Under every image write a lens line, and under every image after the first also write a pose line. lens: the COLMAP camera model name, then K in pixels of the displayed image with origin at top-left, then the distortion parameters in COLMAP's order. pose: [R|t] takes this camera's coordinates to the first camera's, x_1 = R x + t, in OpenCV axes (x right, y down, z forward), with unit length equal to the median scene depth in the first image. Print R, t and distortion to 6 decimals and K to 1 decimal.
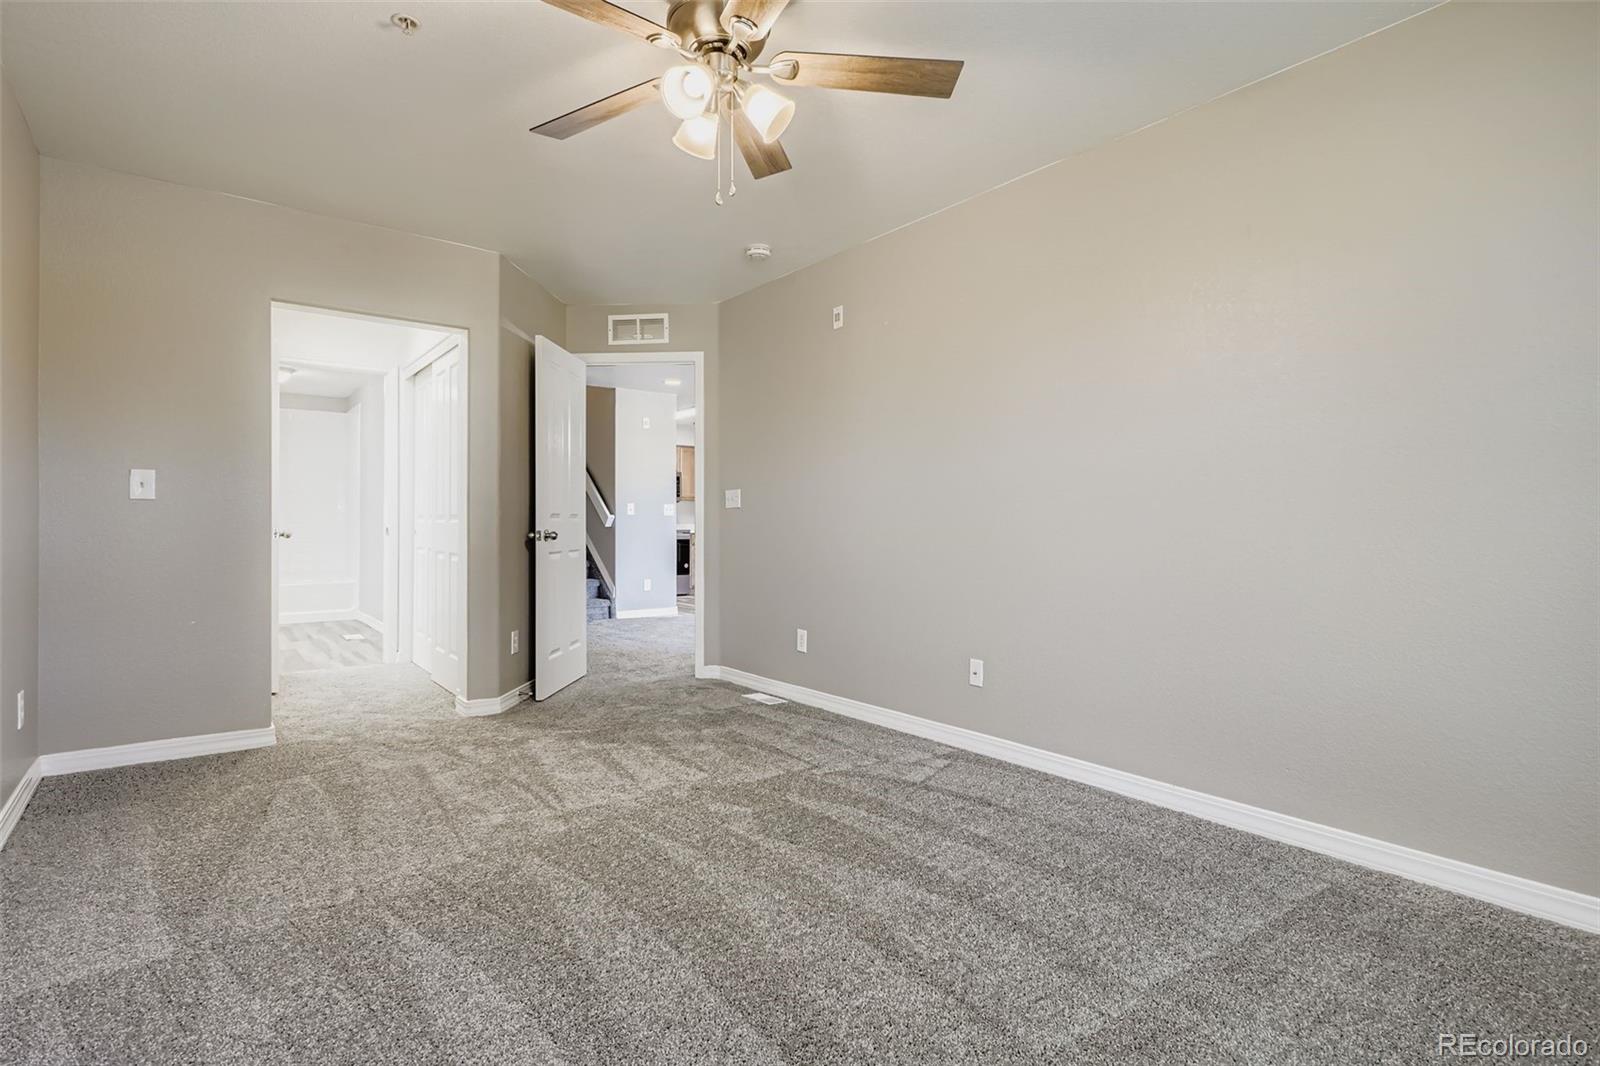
lens RADIAL K [[772.2, 0, 798.2], [0, 772.2, 514.8], [0, 0, 1]] dist [0.000820, 0.000063]
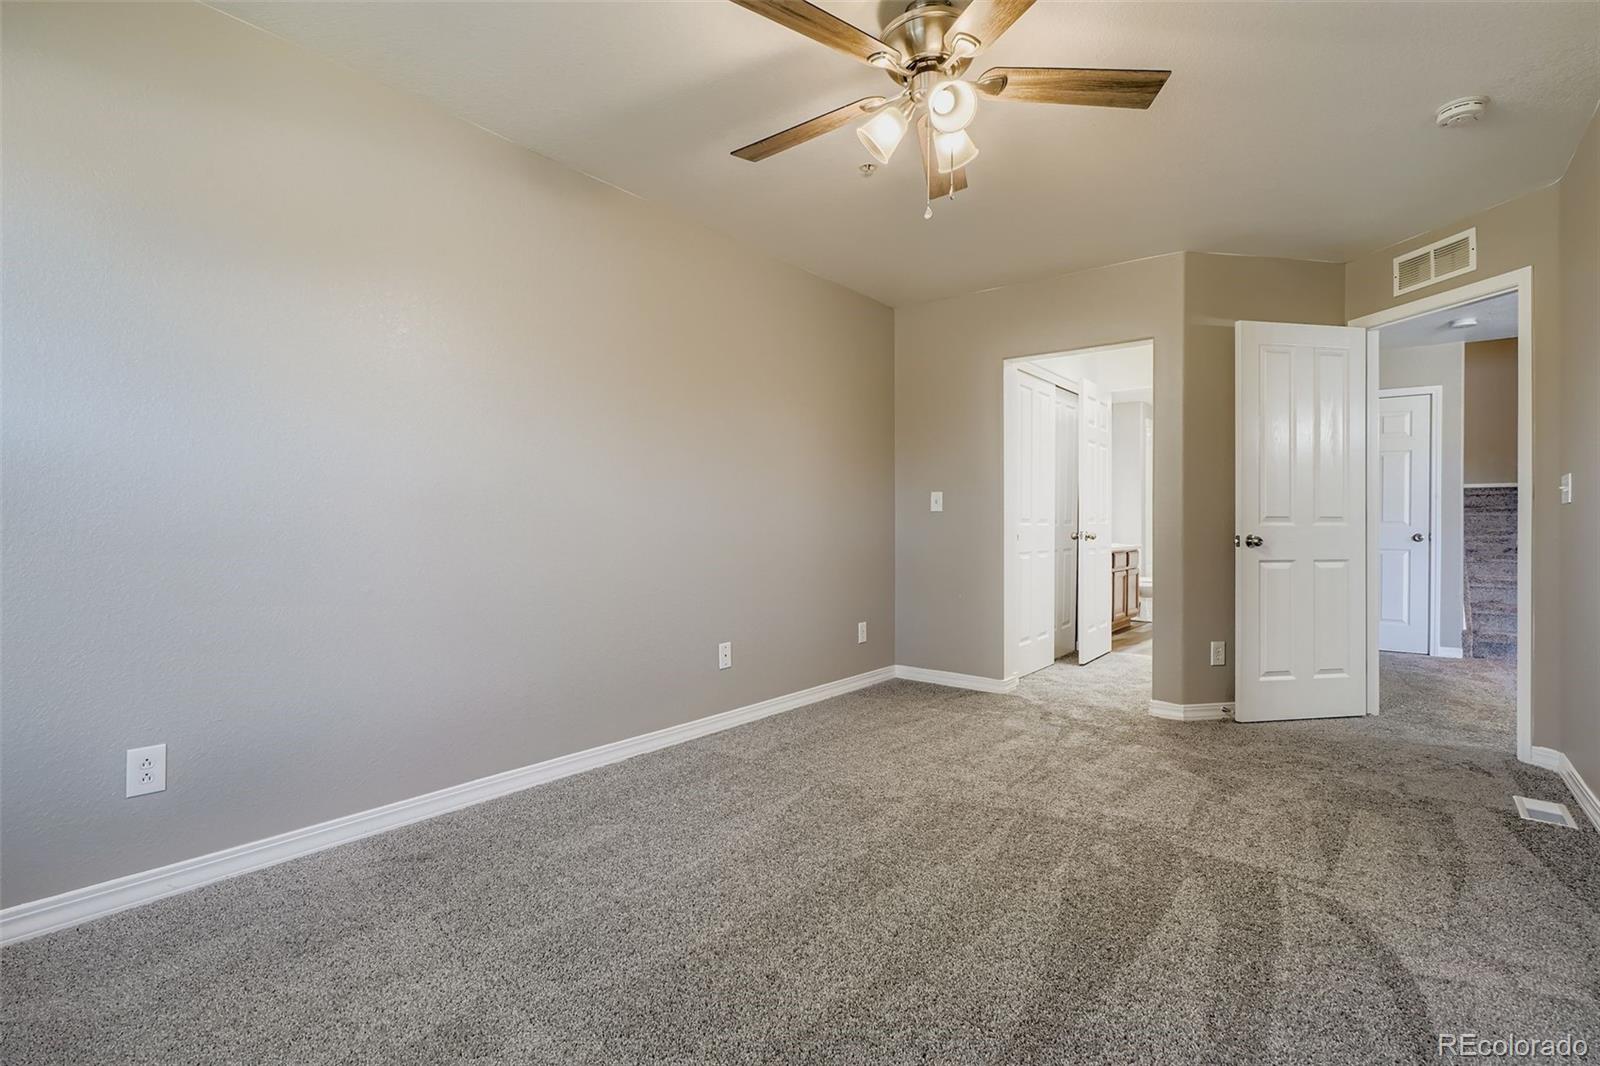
lens RADIAL K [[758.1, 0, 797.7], [0, 758.1, 519.7], [0, 0, 1]] dist [0.000654, -0.000132]
pose [[0.240988, -0.008632, -0.970490, 0.433061], [0.009252, 0.999935, -0.006596, 0.002770], [0.970484, -0.007389, 0.241053, 0.296786]]
